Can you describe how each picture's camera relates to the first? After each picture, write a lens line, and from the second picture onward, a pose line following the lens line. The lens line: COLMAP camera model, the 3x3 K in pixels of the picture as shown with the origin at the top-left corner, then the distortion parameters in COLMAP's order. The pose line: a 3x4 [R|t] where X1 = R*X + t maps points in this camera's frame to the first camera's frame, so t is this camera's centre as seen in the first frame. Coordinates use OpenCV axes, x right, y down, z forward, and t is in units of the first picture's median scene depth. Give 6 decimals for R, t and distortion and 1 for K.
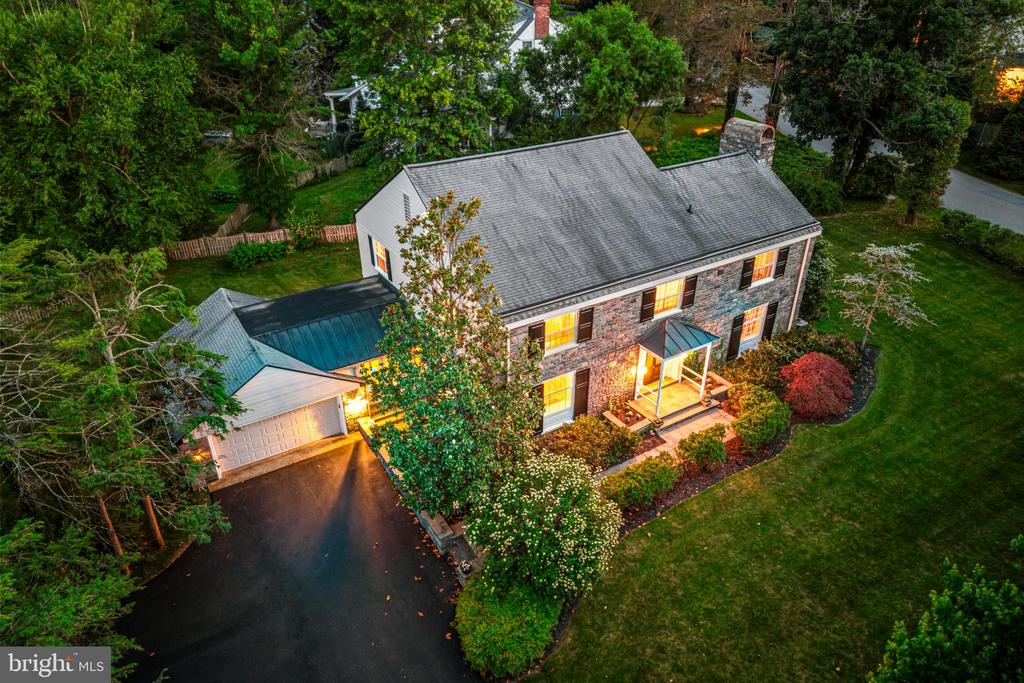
lens RADIAL K [[688.4, 0, 512.0], [0, 688.4, 341.5], [0, 0, 1]] dist [0.000136, -0.001819]
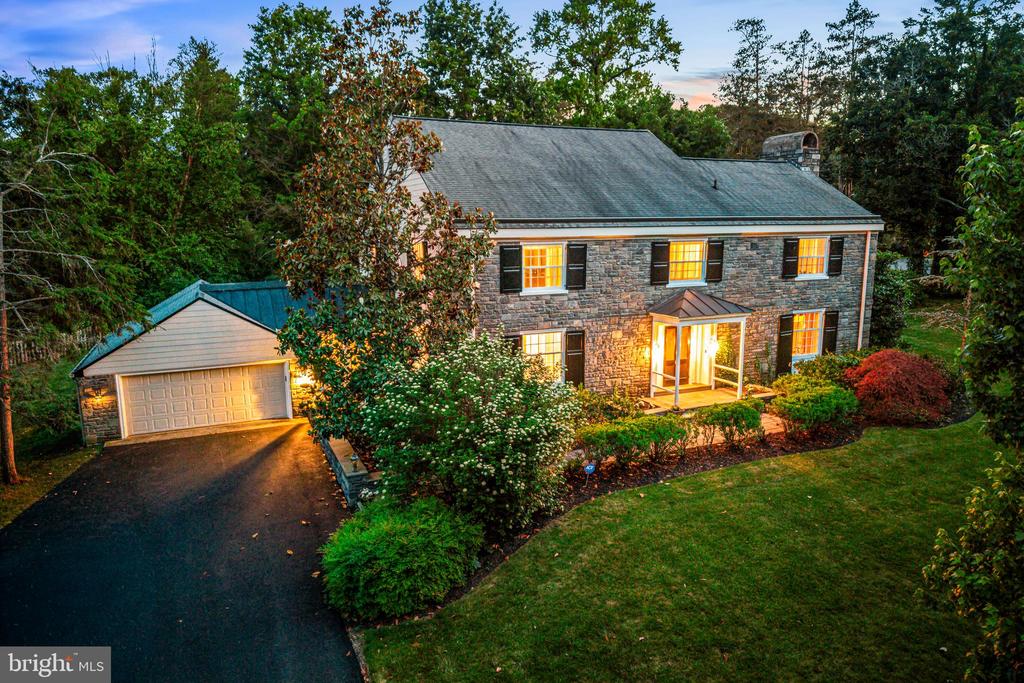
lens RADIAL K [[688.4, 0, 512.0], [0, 688.4, 341.5], [0, 0, 1]] dist [0.000136, -0.001819]
pose [[0.990323, 0.024952, -0.136518, 0.133968], [-0.069779, 0.939841, -0.334409, 0.313718], [0.119961, 0.340700, 0.932488, 0.239083]]
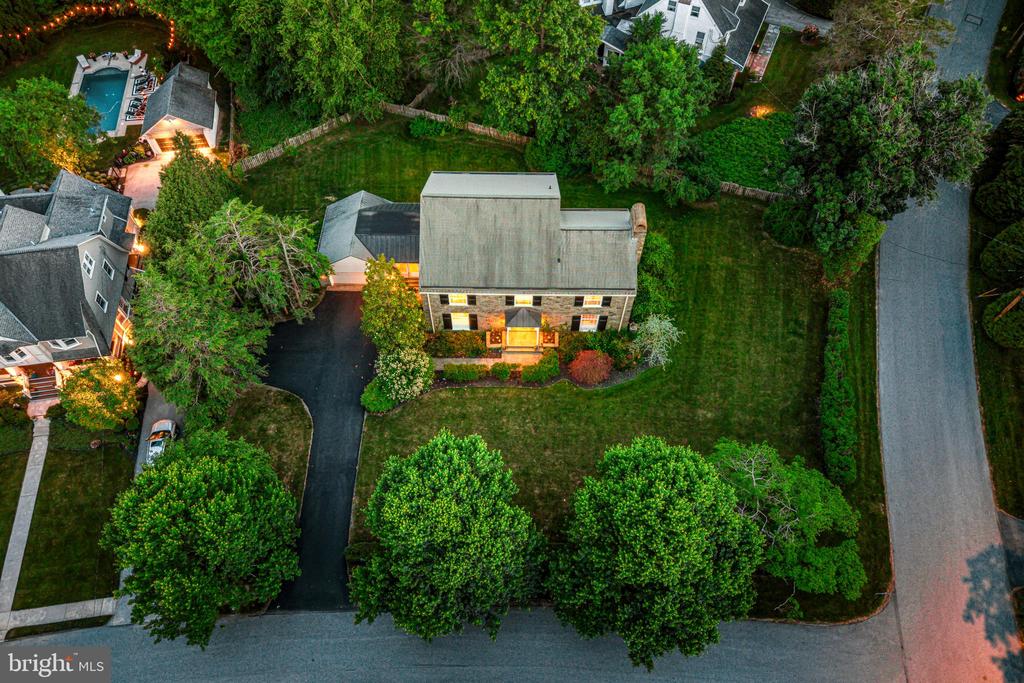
lens RADIAL K [[688.4, 0, 512.0], [0, 688.4, 341.5], [0, 0, 1]] dist [0.000136, -0.001819]
pose [[0.846962, 0.451782, -0.280265, 0.811244], [-0.277807, 0.825542, 0.491226, -0.935259], [0.453297, -0.338190, 0.824711, -0.709024]]
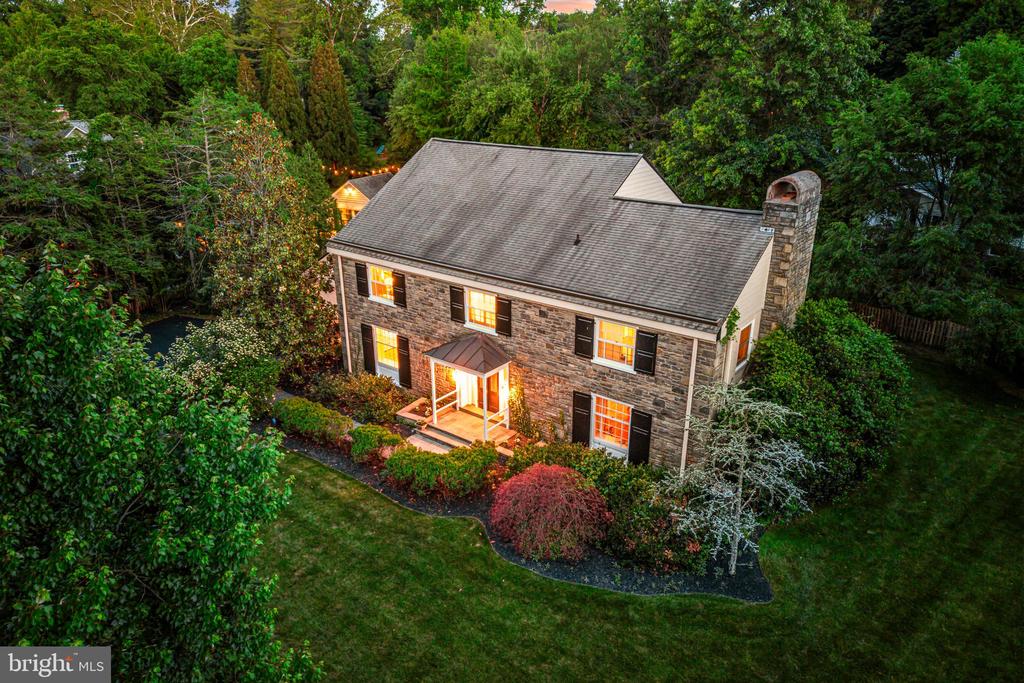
lens RADIAL K [[688.4, 0, 512.0], [0, 688.4, 341.5], [0, 0, 1]] dist [0.000136, -0.001819]
pose [[0.348845, 0.350535, -0.869156, 1.033989], [-0.463339, 0.870652, 0.165172, -0.194182], [0.814631, 0.345095, 0.466140, 0.623926]]
